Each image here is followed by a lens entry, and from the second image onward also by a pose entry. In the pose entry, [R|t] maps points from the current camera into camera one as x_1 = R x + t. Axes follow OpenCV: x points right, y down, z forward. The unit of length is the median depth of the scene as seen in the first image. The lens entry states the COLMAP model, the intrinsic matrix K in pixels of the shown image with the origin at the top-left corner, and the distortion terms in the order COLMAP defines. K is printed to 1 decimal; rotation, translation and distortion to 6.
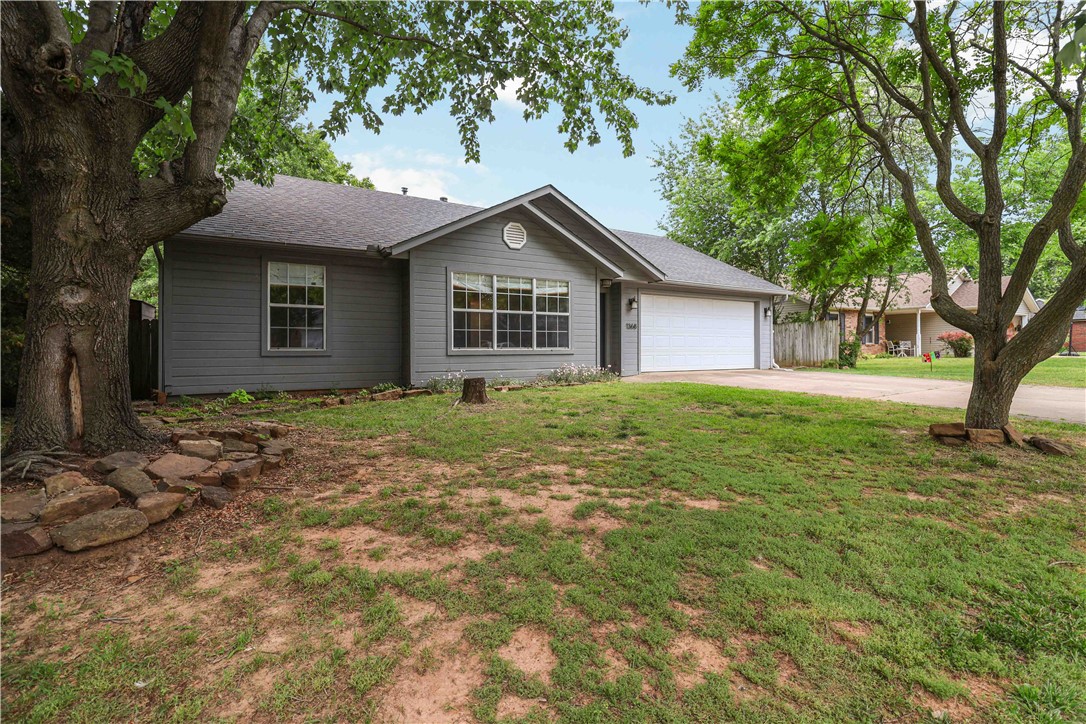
lens RADIAL K [[494.4, 0, 543.6], [0, 494.4, 355.1], [0, 0, 1]] dist [-0.013098, -0.004310]
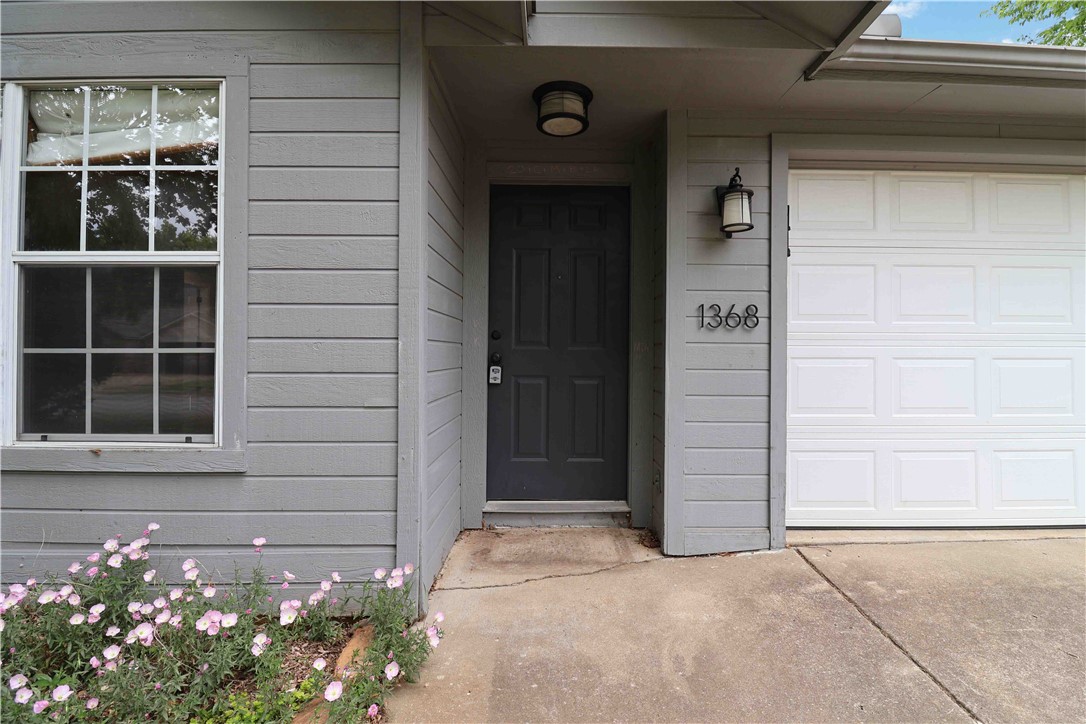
lens RADIAL K [[494.4, 0, 541.9], [0, 494.4, 364.0], [0, 0, 1]] dist [-0.013098, -0.004310]
pose [[0.857741, -0.008058, -0.514019, 0.217647], [-0.004360, 0.999727, -0.022949, -0.033723], [0.514063, 0.021925, 0.857472, 0.787947]]
